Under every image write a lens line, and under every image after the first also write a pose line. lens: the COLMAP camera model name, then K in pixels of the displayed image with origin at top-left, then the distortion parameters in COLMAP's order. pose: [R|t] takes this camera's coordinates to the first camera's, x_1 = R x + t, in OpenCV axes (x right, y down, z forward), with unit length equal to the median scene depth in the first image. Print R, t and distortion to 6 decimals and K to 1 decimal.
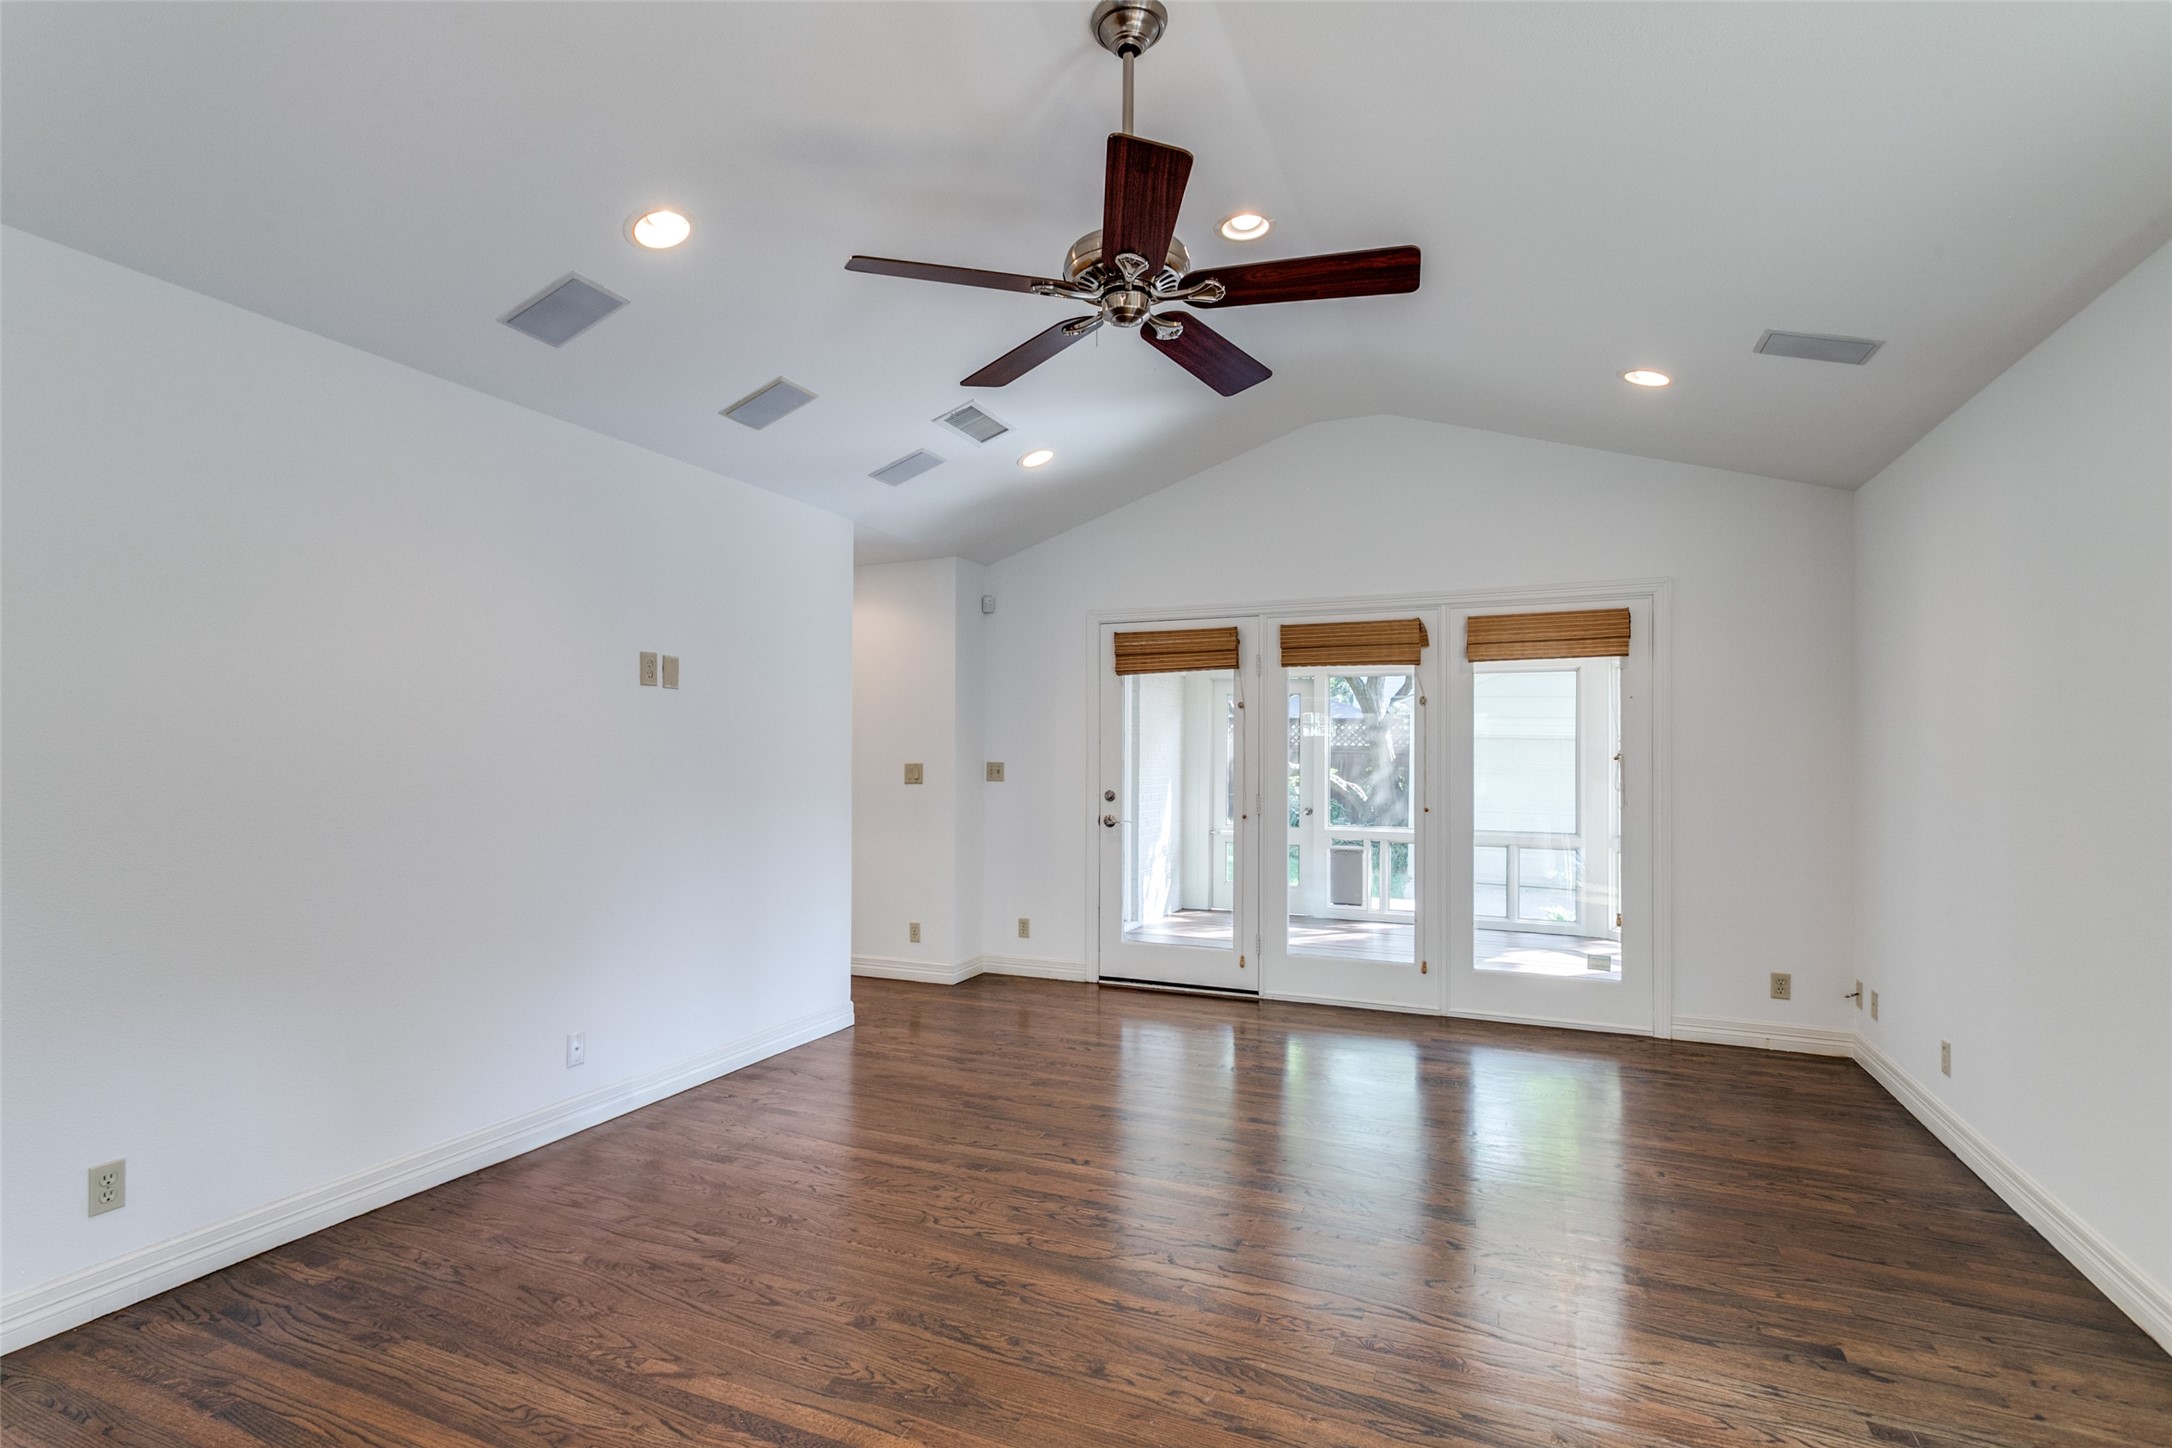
lens RADIAL K [[1058.8, 0, 1048.5], [0, 1058.8, 748.7], [0, 0, 1]] dist [0.004952, 0.001964]
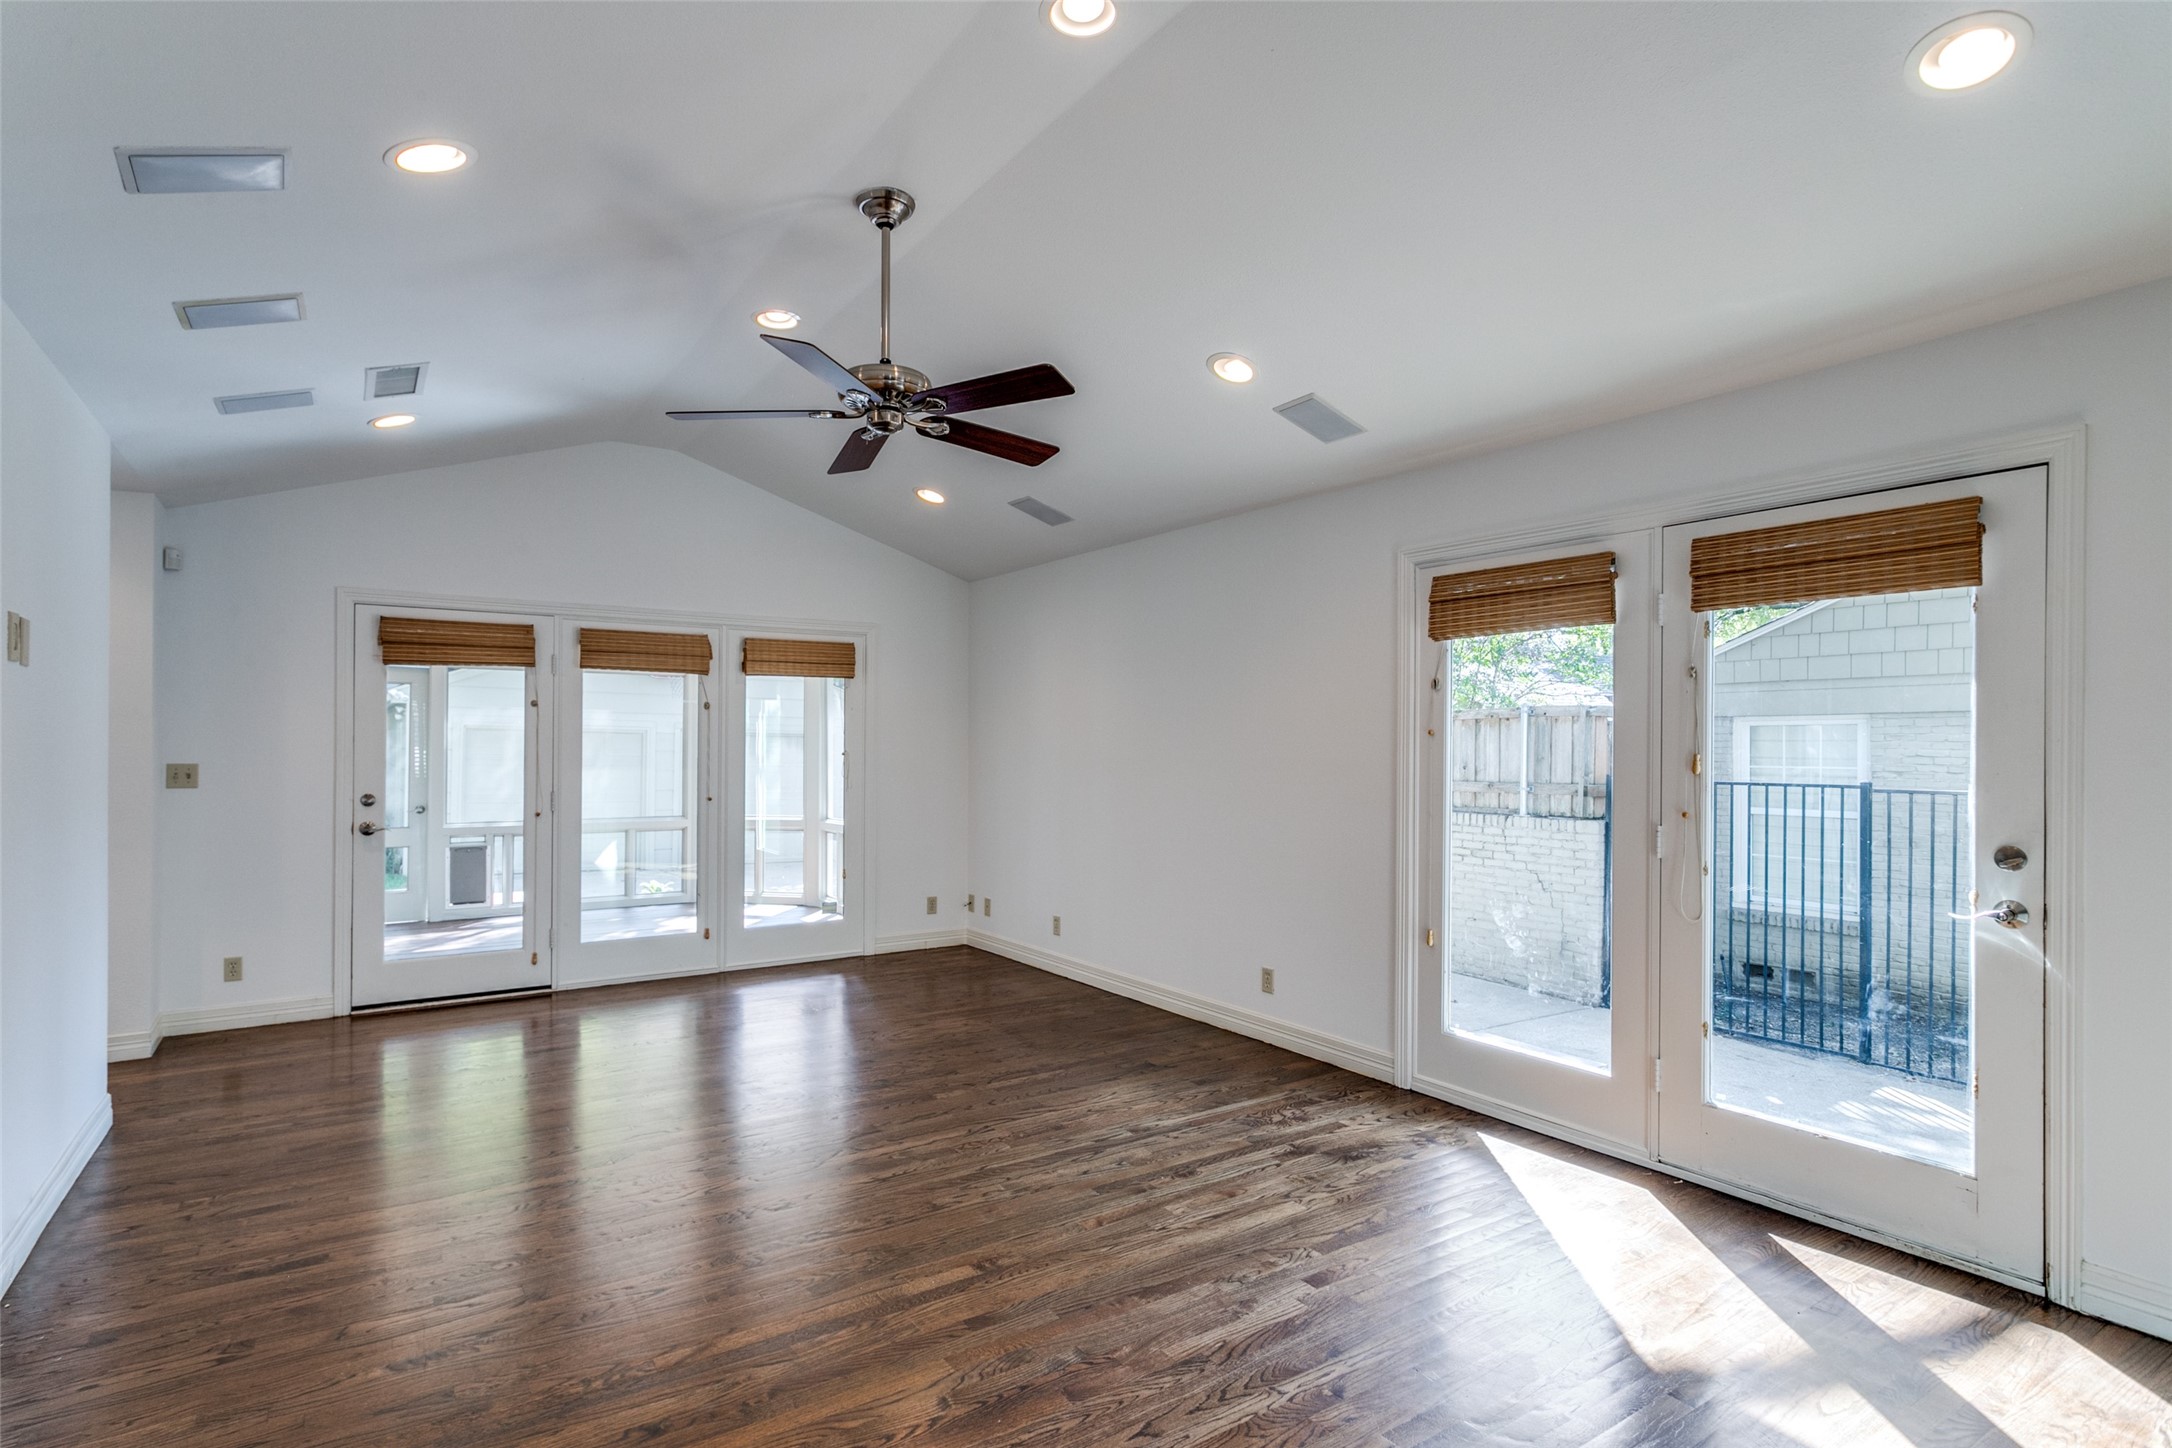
lens RADIAL K [[1070.6, 0, 1034.6], [0, 1070.6, 748.1], [0, 0, 1]] dist [0.003471, 0.000364]
pose [[0.537211, -0.004359, 0.843437, -0.437287], [-0.005932, 0.999942, 0.008946, -0.010949], [-0.843427, -0.009809, 0.537154, 0.058304]]
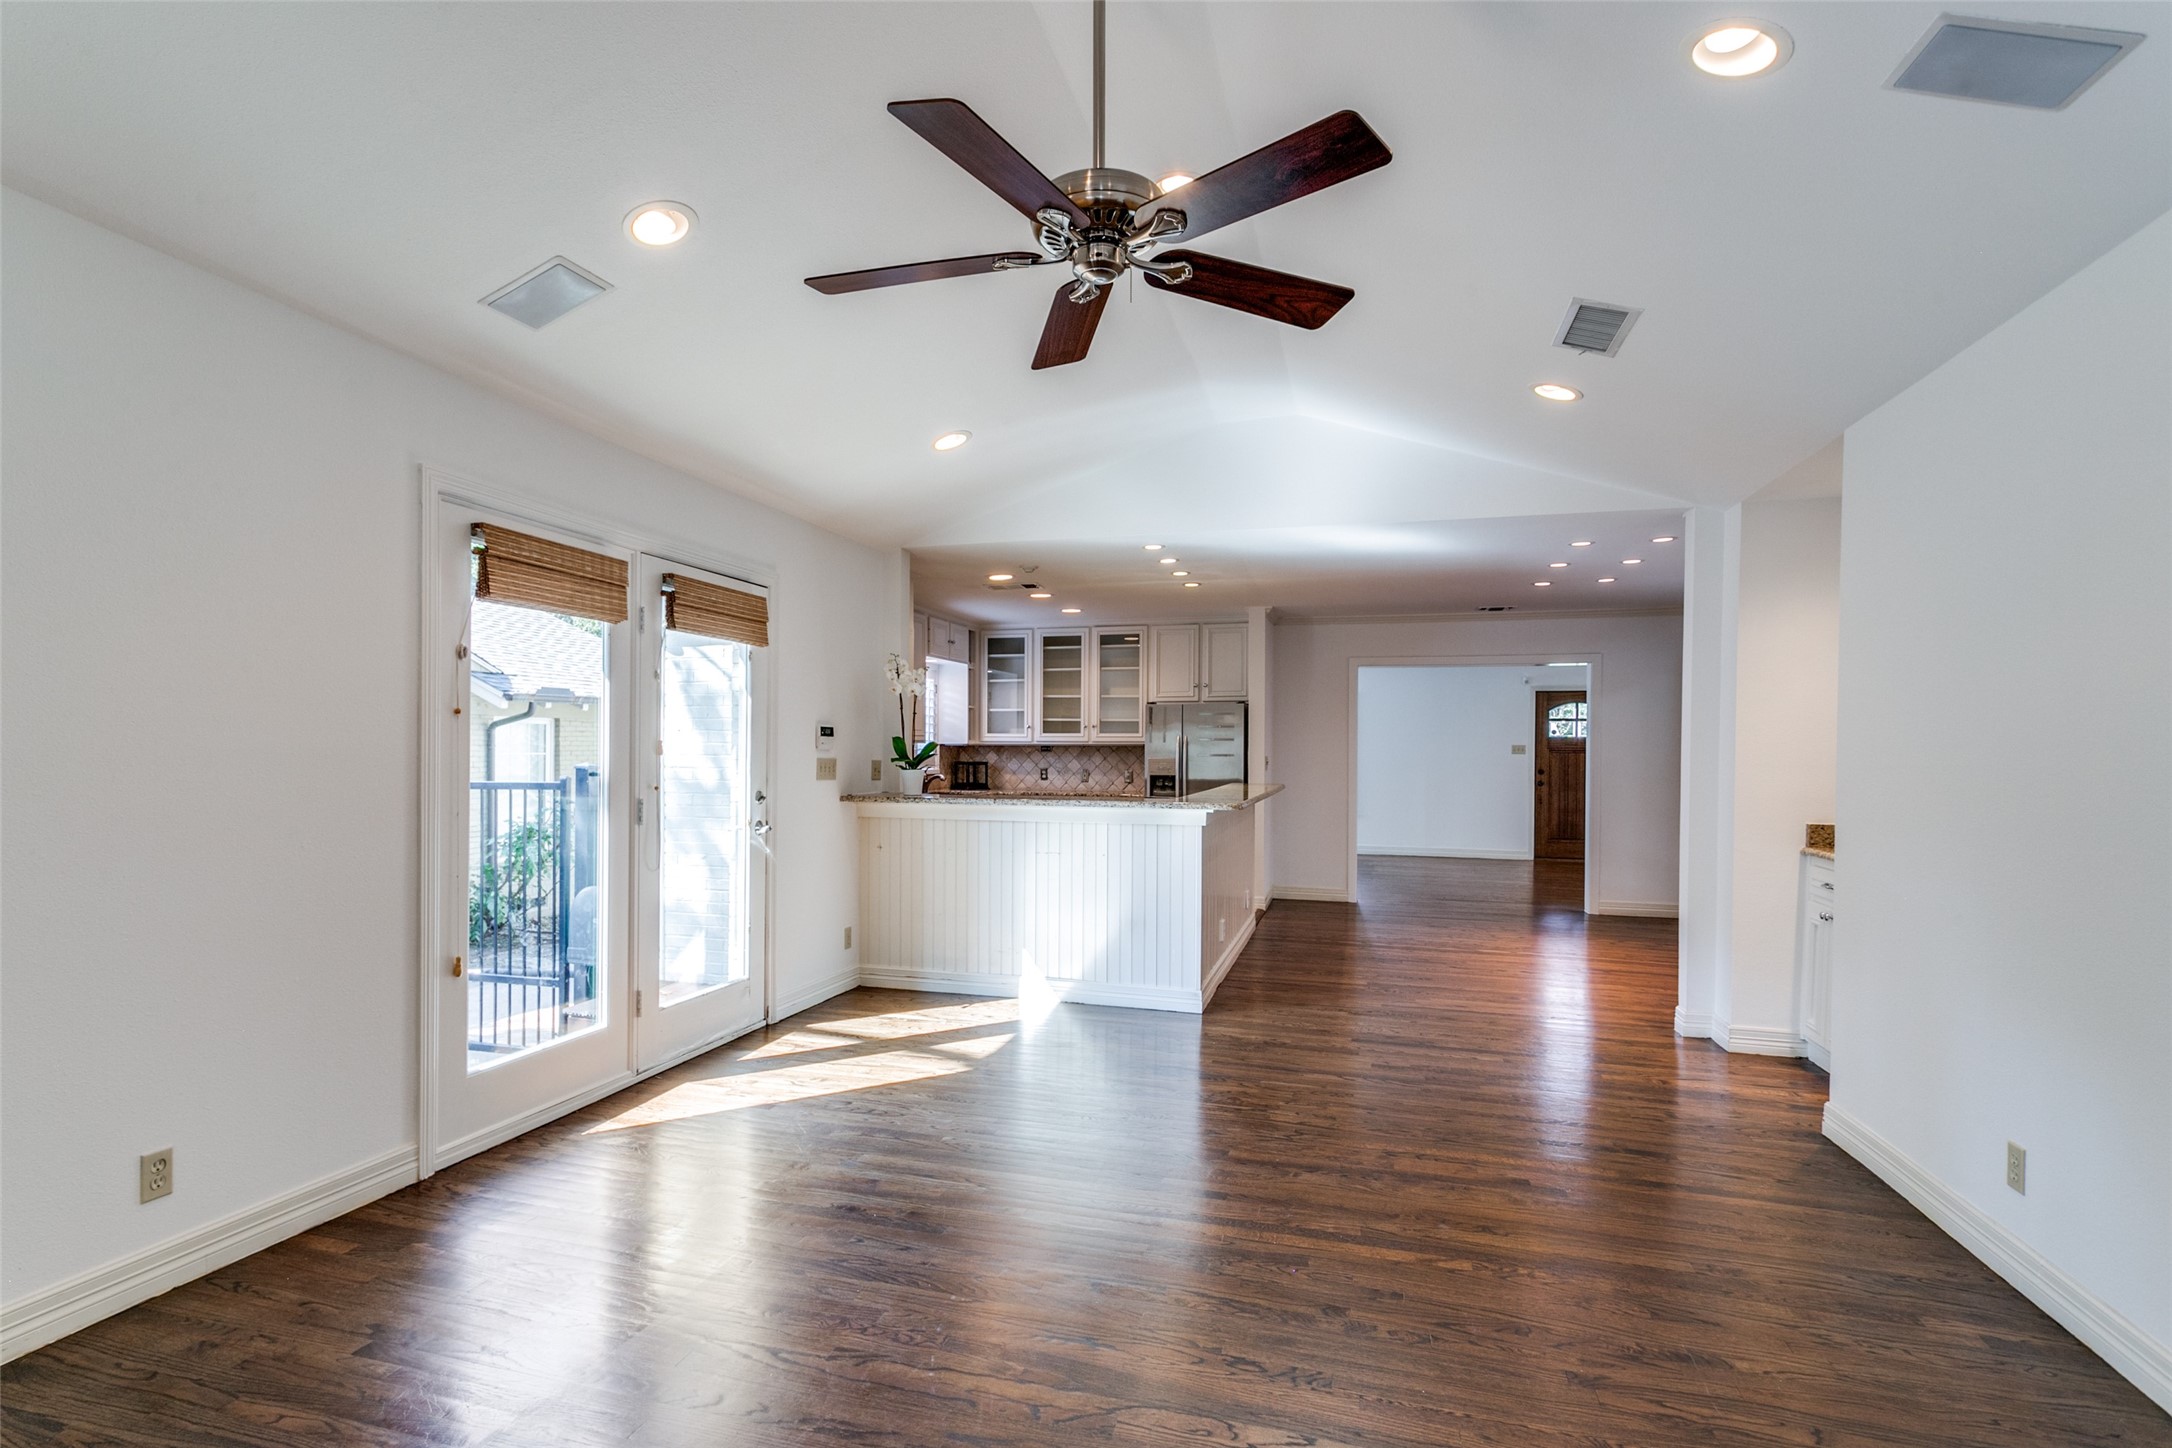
lens RADIAL K [[1058.8, 0, 1048.5], [0, 1058.8, 748.7], [0, 0, 1]] dist [0.004952, 0.001964]
pose [[-0.991087, -0.015265, -0.132339, 0.107846], [-0.014279, 0.999863, -0.008394, 0.004874], [0.132449, -0.006430, -0.991169, 0.882779]]
